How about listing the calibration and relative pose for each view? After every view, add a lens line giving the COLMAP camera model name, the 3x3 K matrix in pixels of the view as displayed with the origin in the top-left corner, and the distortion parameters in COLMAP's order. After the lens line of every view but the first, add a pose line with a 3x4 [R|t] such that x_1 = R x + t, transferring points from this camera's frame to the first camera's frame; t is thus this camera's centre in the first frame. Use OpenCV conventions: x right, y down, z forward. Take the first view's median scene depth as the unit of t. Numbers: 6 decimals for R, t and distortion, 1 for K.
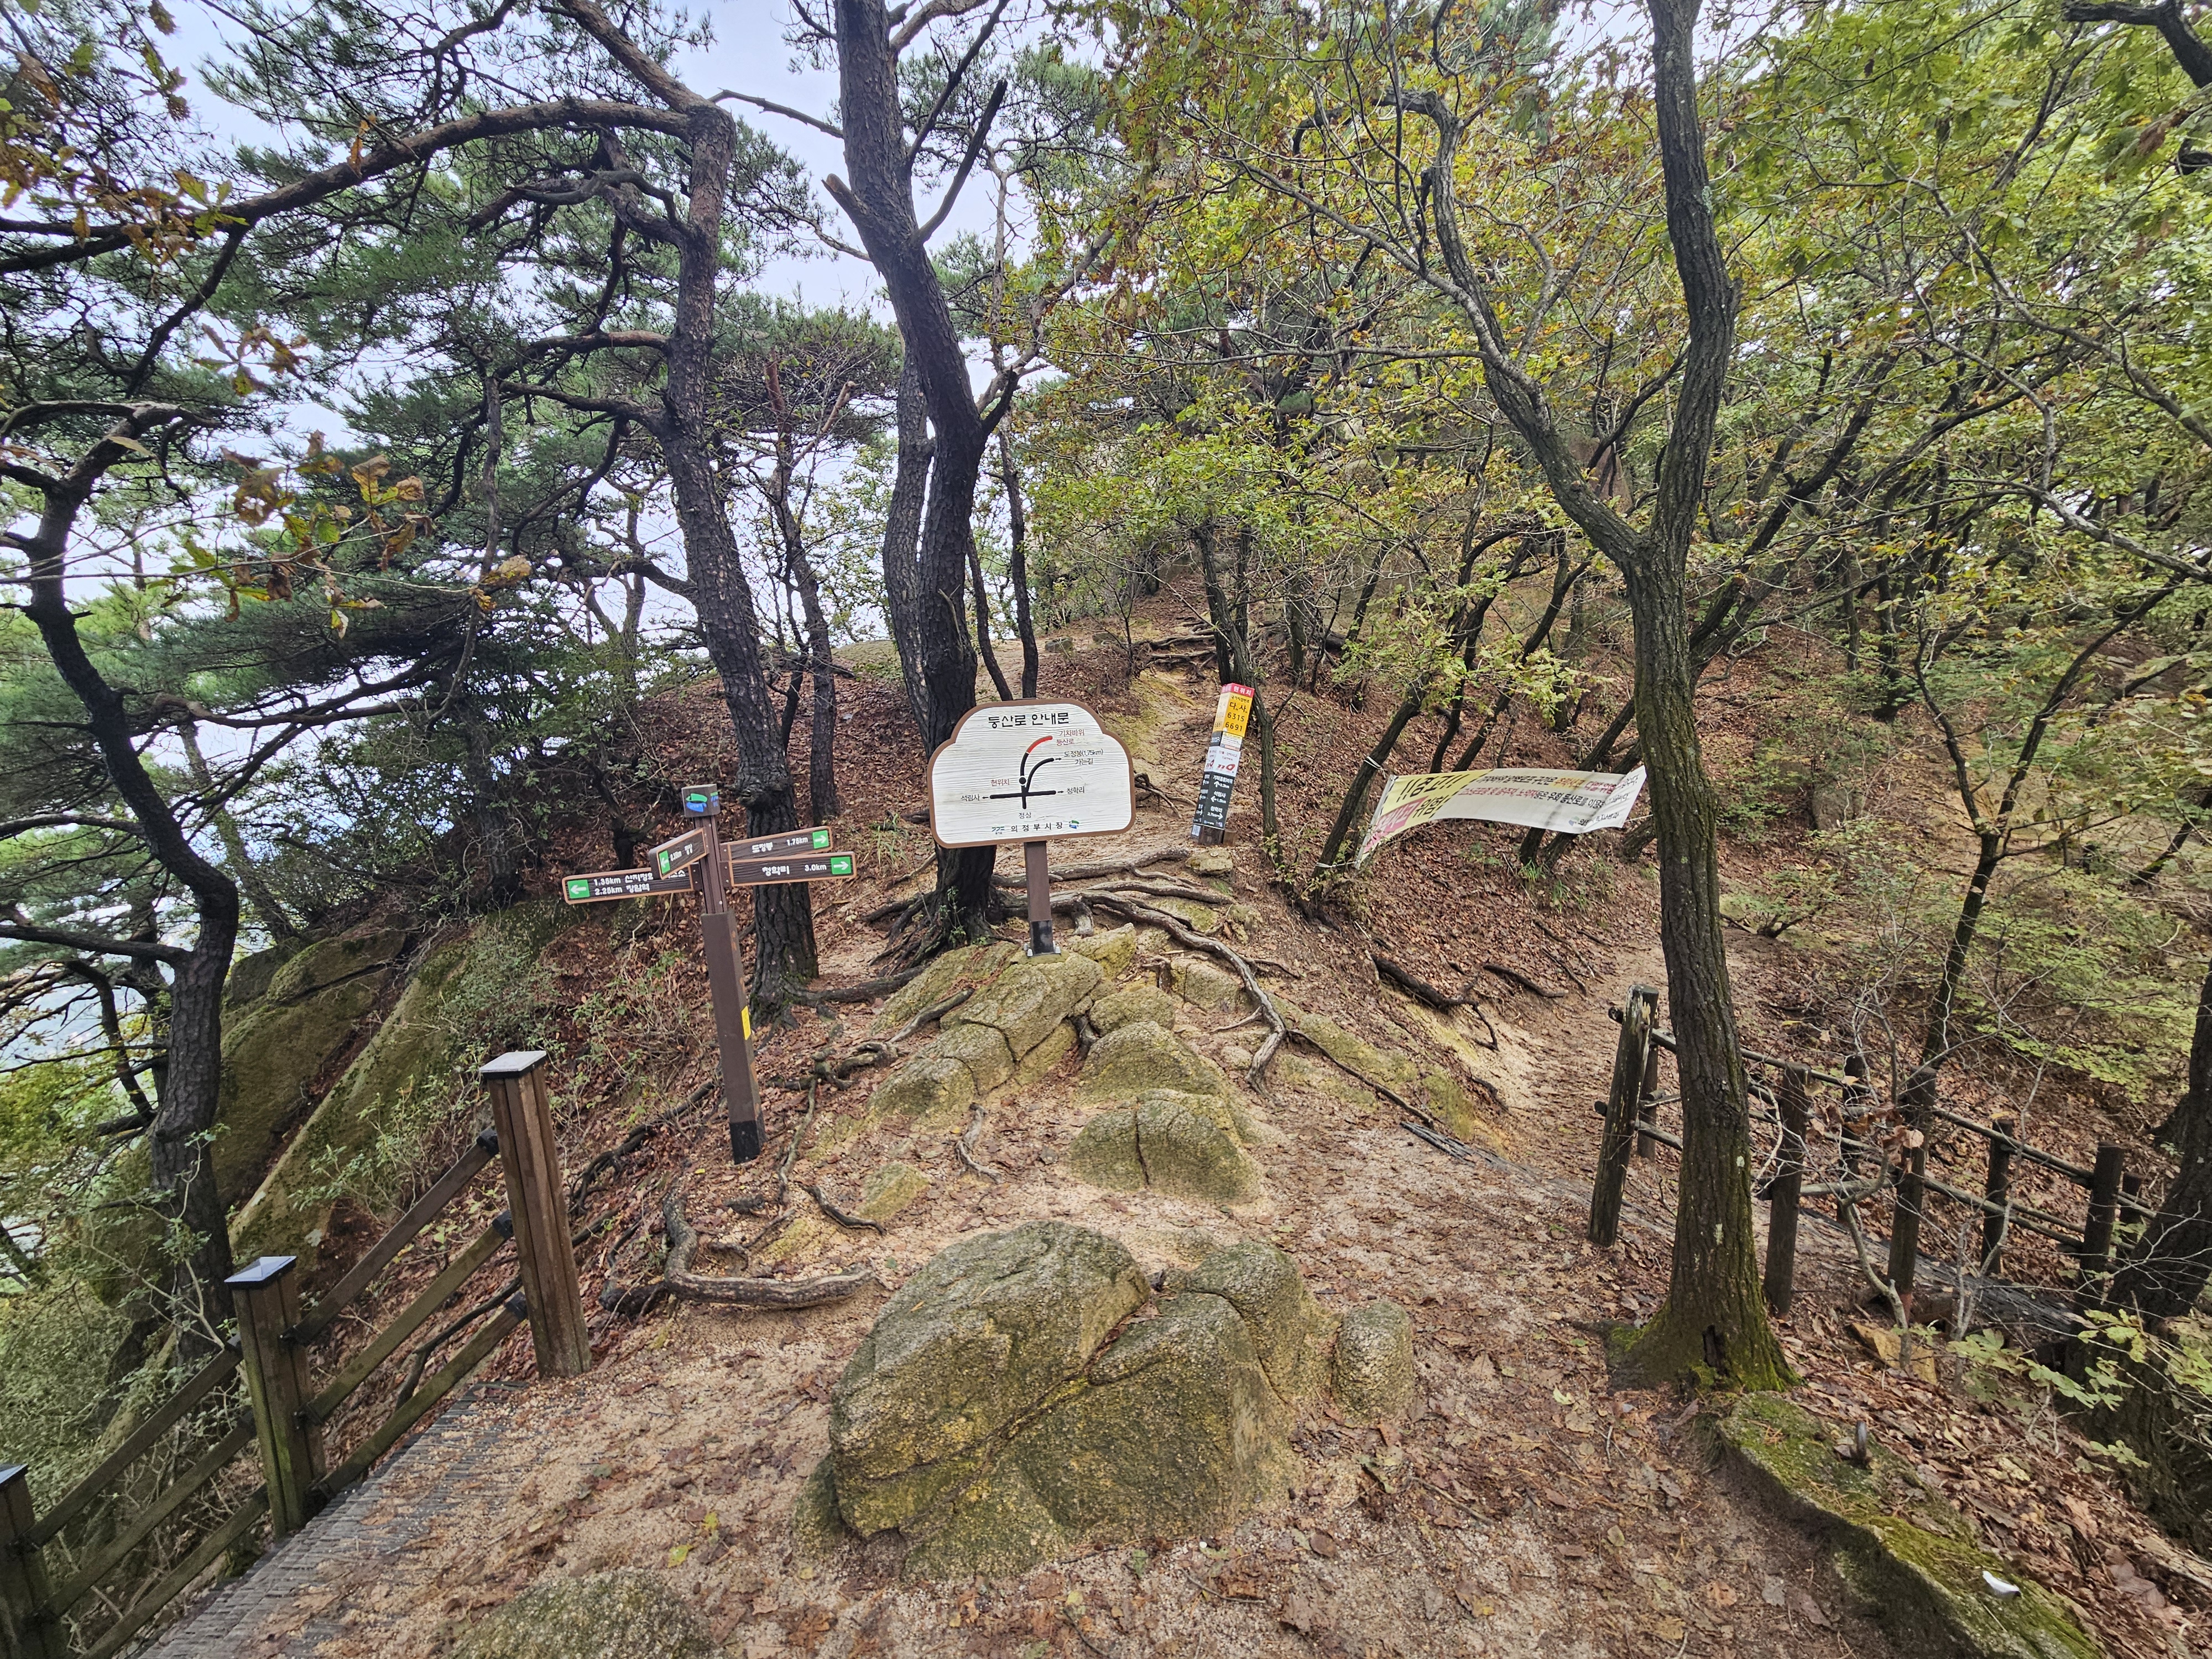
lens RADIAL K [[881.2, 0, 1100.4], [0, 881.2, 832.2], [0, 0, 1]] dist [0.000073, 0.000025]
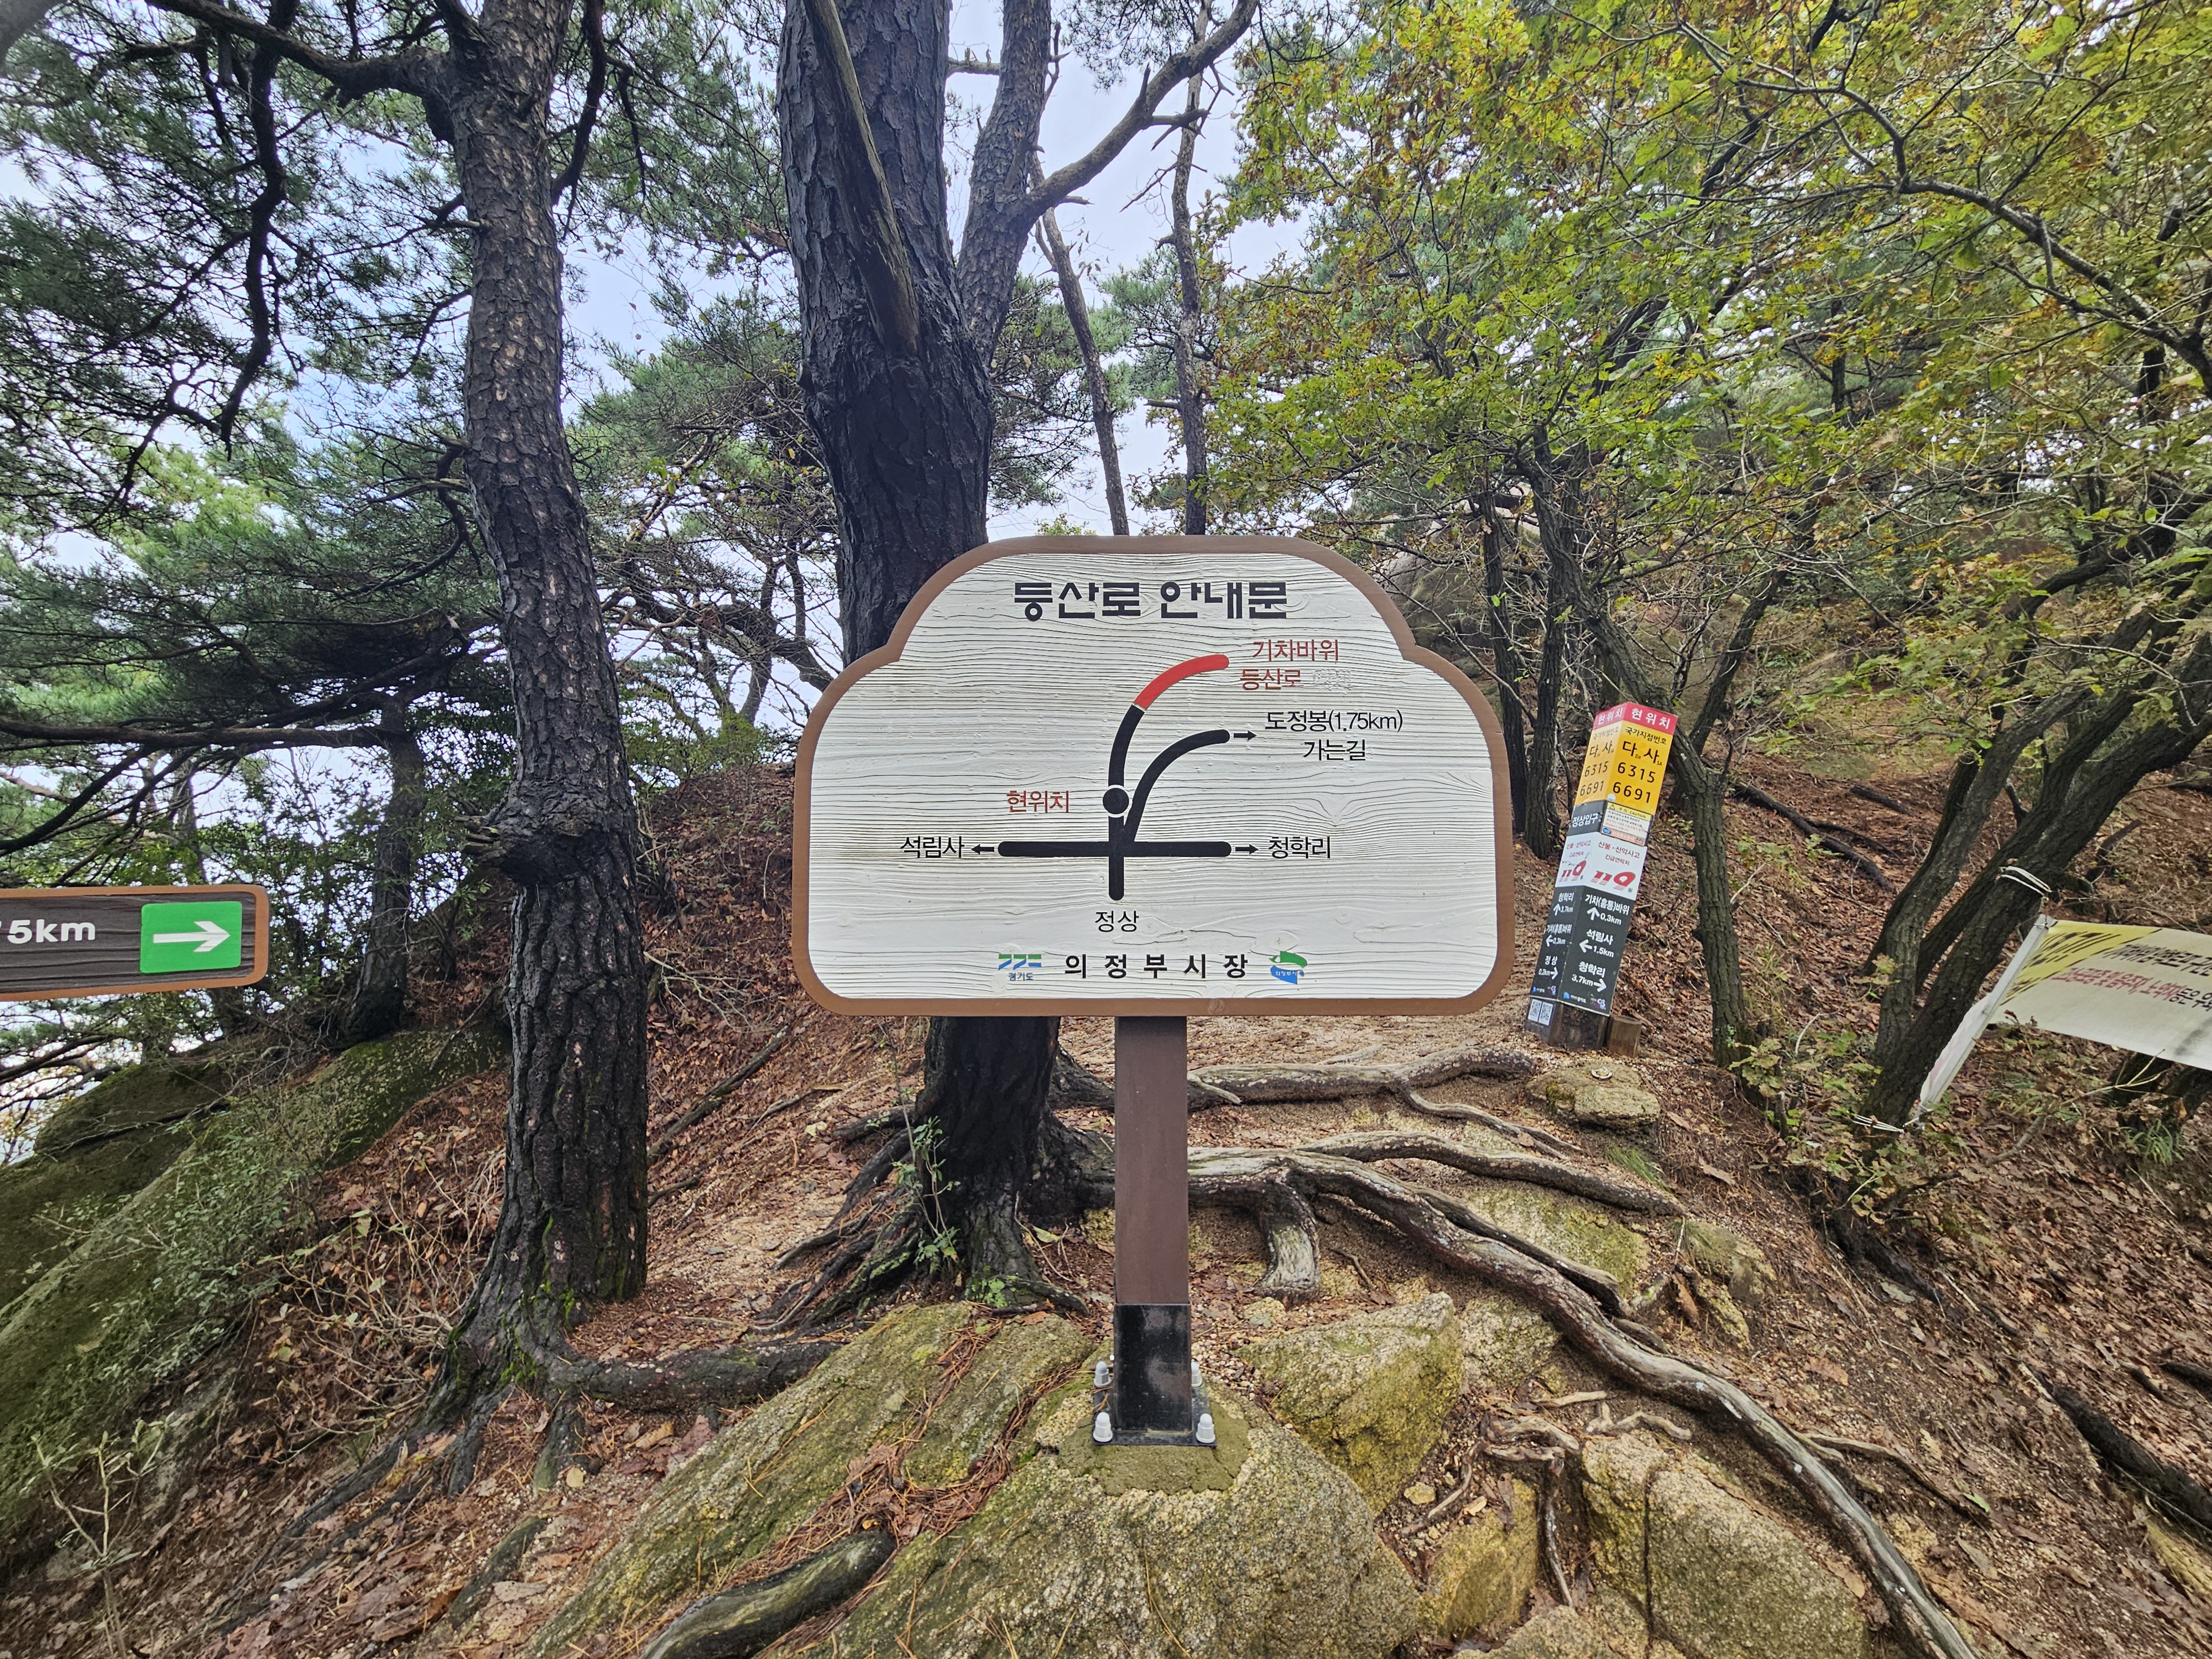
lens RADIAL K [[881.2, 0, 1100.4], [0, 881.2, 832.2], [0, 0, 1]] dist [0.000073, 0.000025]
pose [[0.975763, 0.041455, -0.214868, -0.025284], [-0.078707, 0.982668, -0.167837, 0.000795], [0.204187, 0.180681, 0.962113, 0.600818]]
